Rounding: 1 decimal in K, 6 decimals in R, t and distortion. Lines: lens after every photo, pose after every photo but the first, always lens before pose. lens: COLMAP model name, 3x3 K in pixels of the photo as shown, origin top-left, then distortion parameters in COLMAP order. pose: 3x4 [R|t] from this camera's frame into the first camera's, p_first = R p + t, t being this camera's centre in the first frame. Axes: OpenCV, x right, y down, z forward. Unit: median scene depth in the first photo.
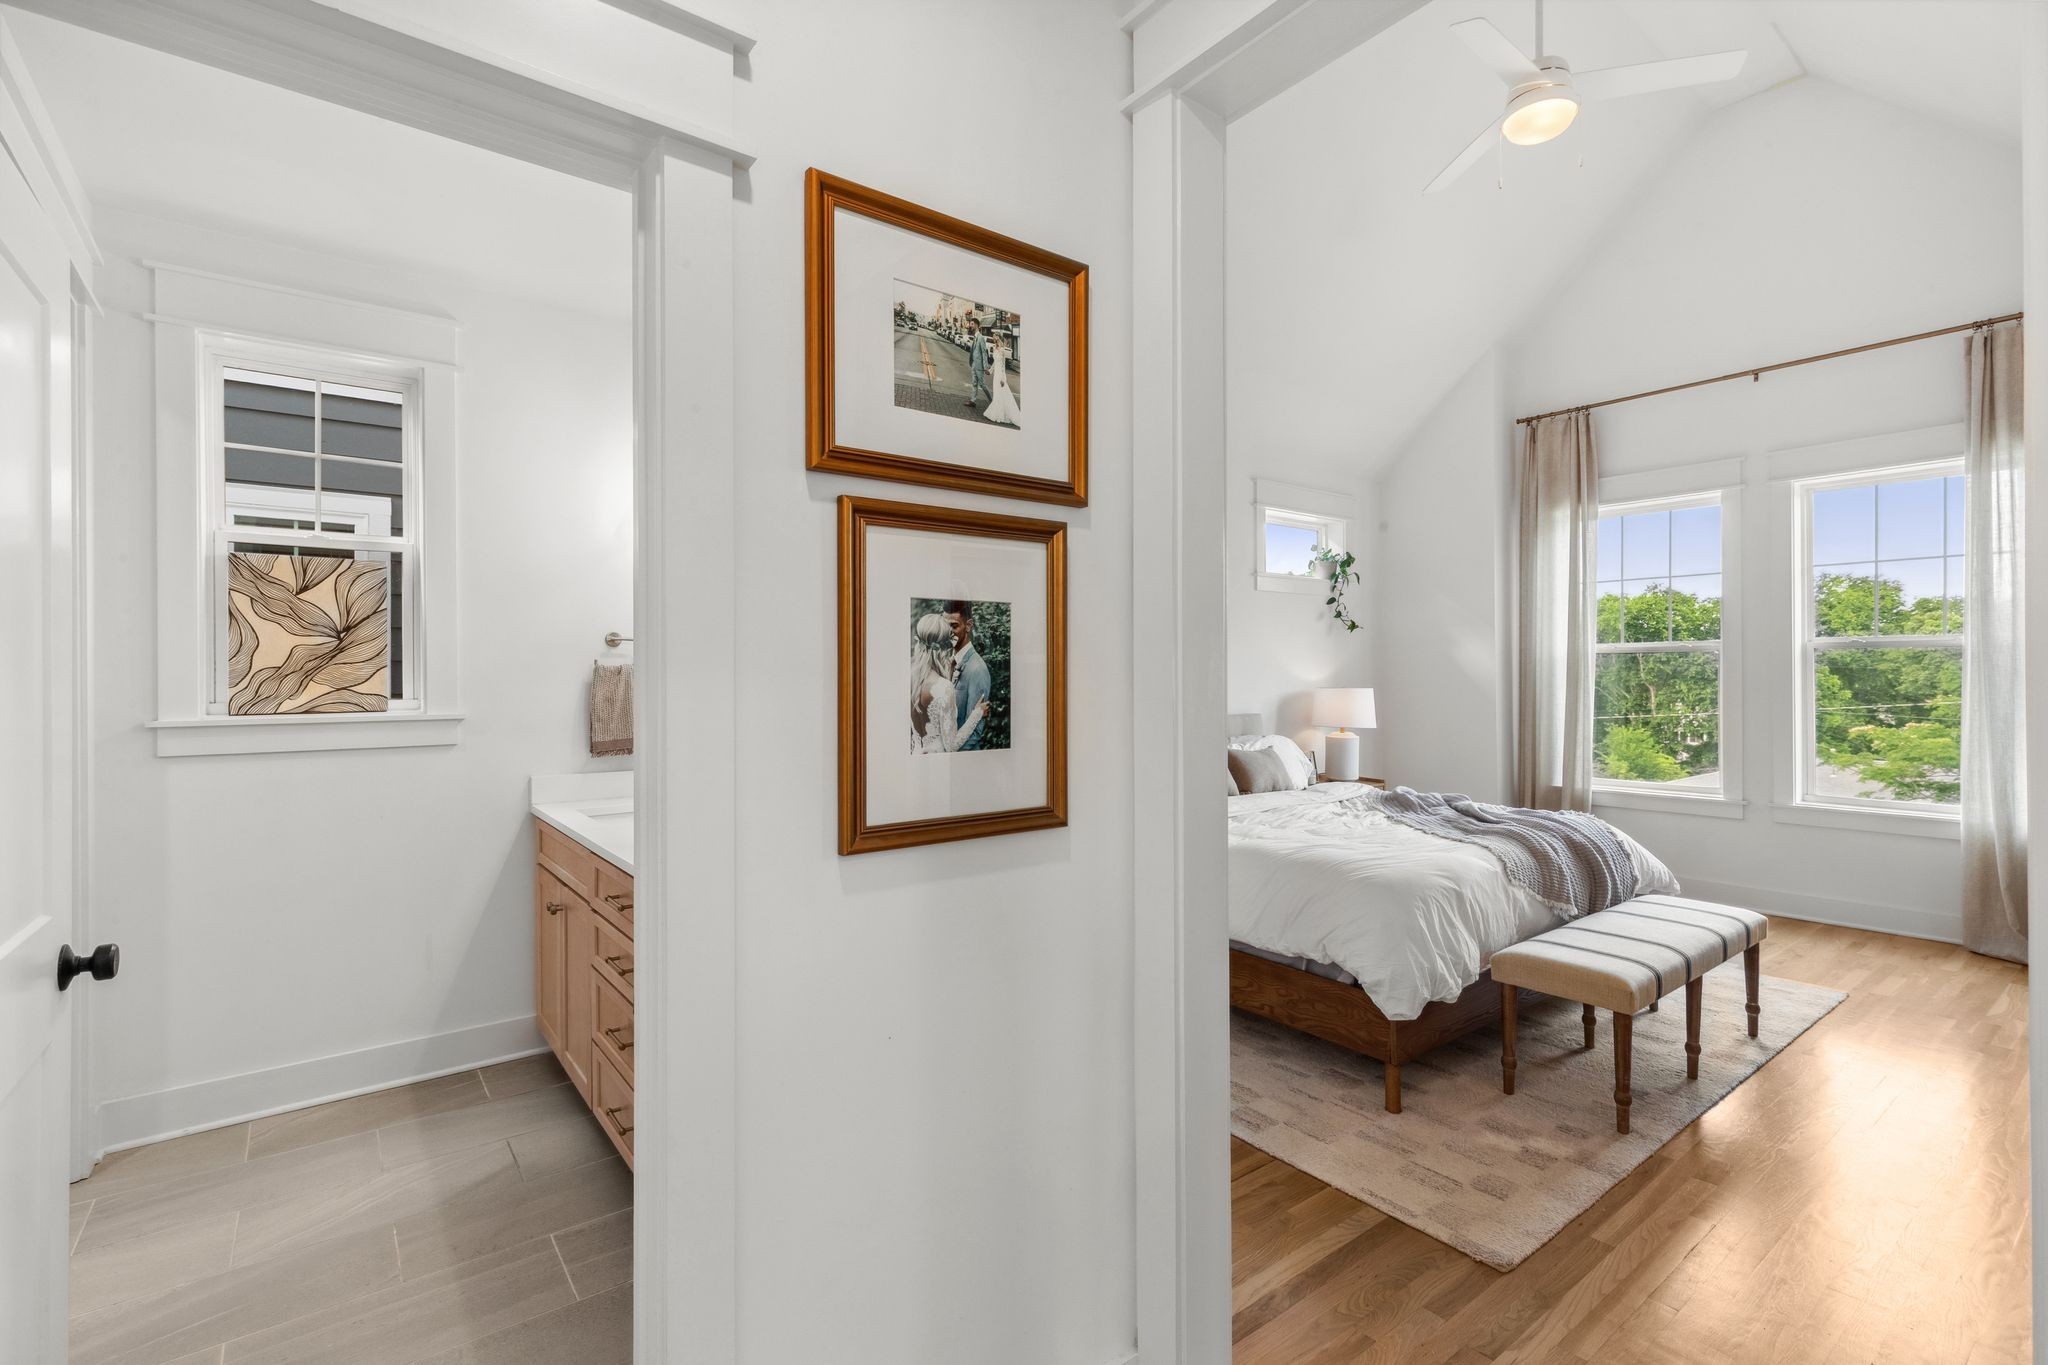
lens RADIAL K [[937.6, 0, 1023.0], [0, 937.6, 678.3], [0, 0, 1]] dist [0.001503, -0.000111]
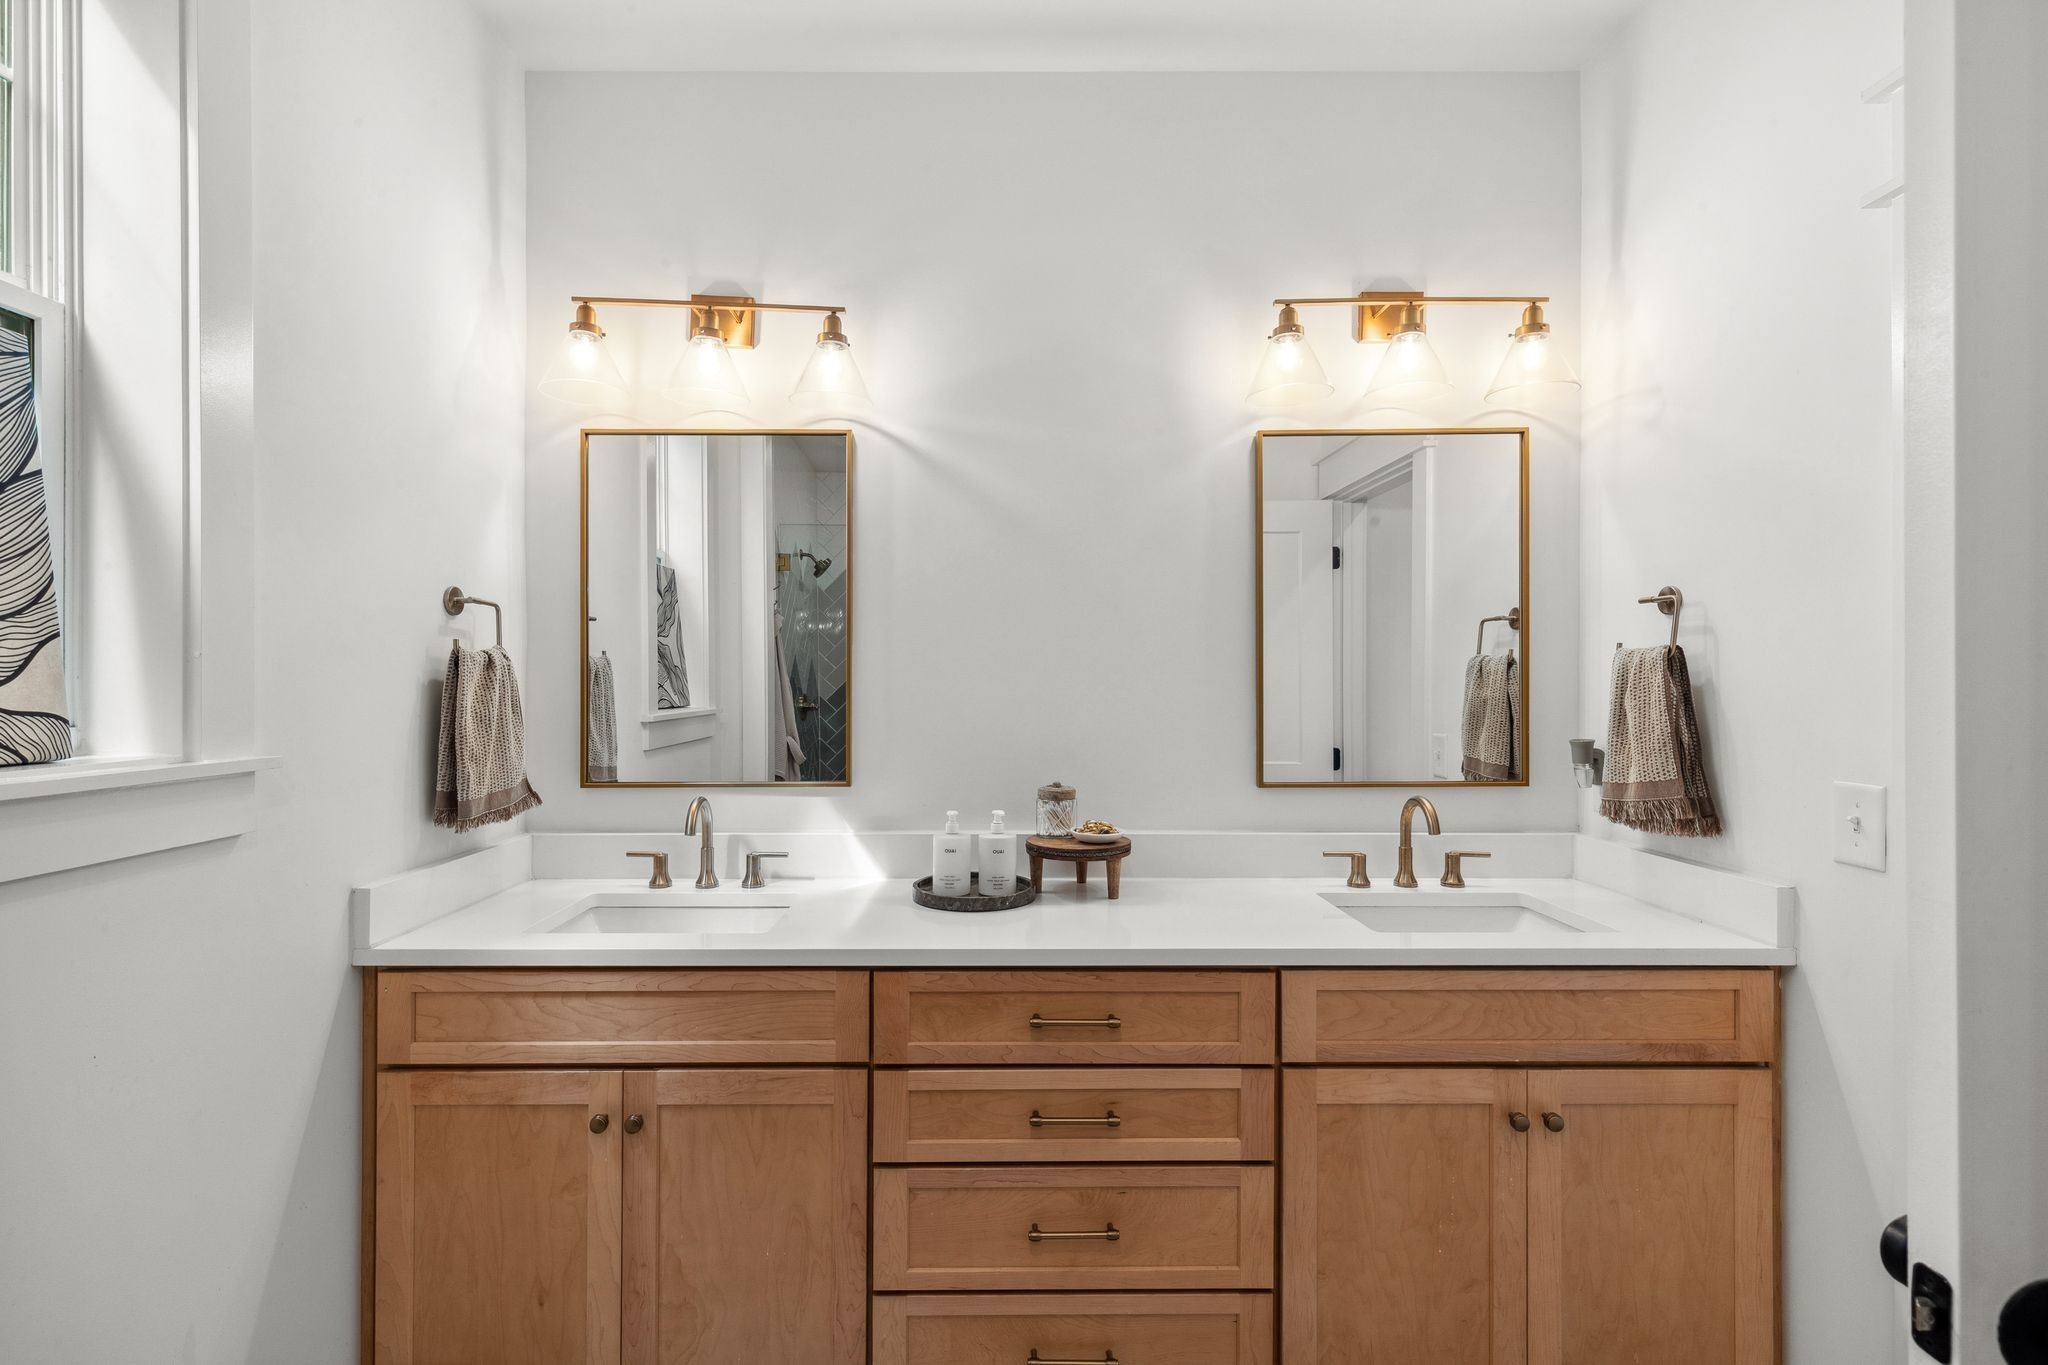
lens RADIAL K [[937.6, 0, 1013.4], [0, 937.6, 678.2], [0, 0, 1]] dist [0.001503, -0.000111]
pose [[0.602609, 0.006094, 0.798013, -0.767286], [0.003823, 0.999937, -0.010524, 0.009224], [-0.798027, 0.009393, 0.602548, 0.514292]]
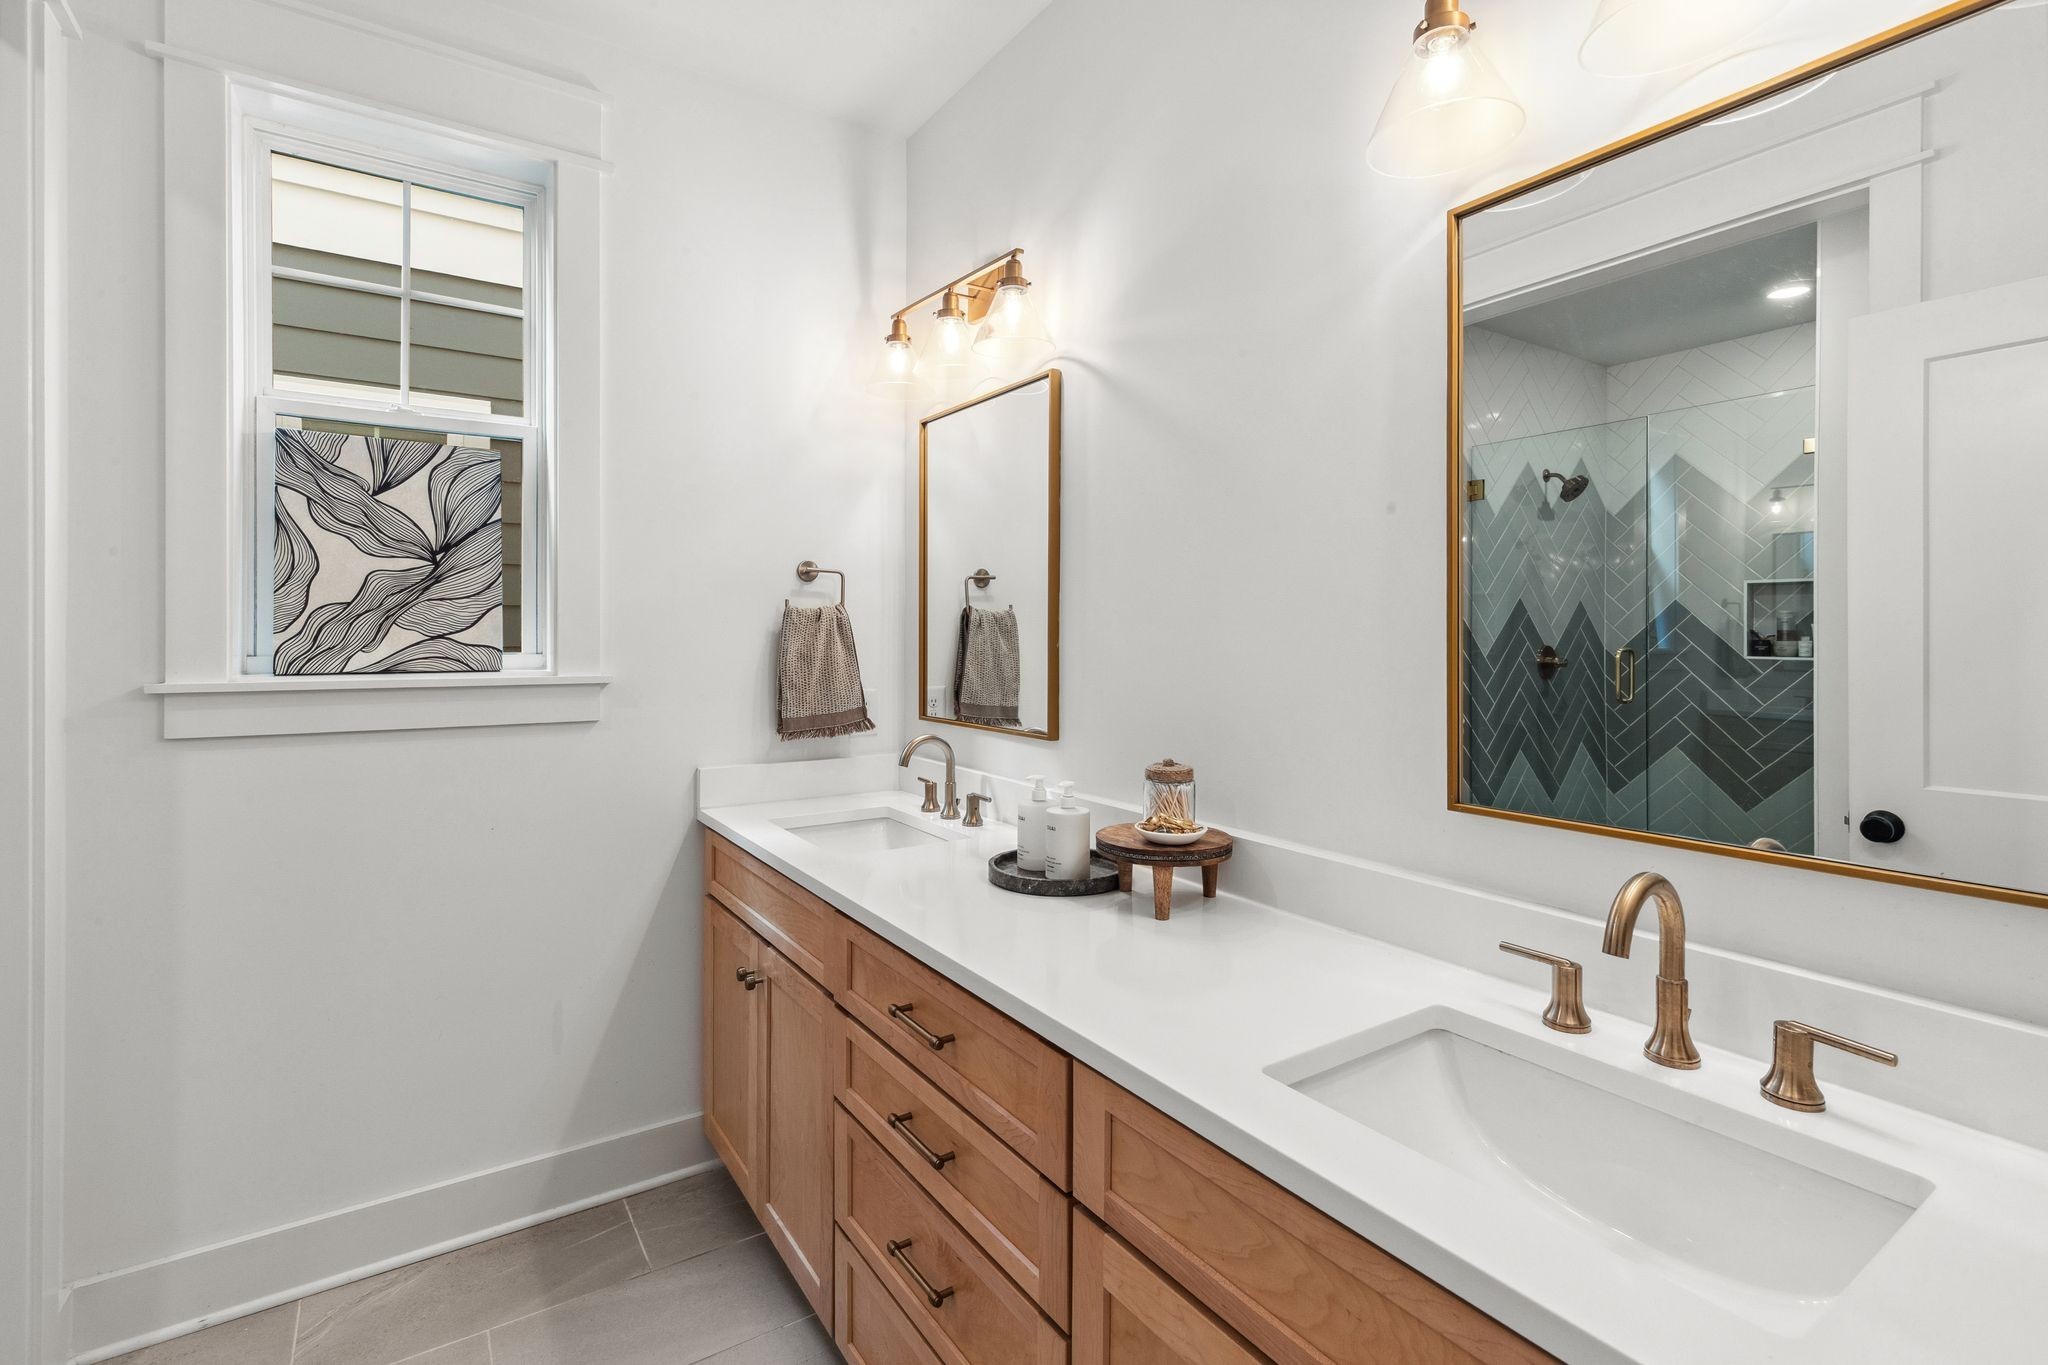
lens RADIAL K [[937.6, 0, 1014.3], [0, 937.6, 640.5], [0, 0, 1]] dist [0.001503, -0.000111]
pose [[0.997832, 0.008387, -0.065277, -0.274649], [-0.008323, 0.999965, 0.001255, 0.009581], [0.065285, -0.000709, 0.997866, 0.362974]]
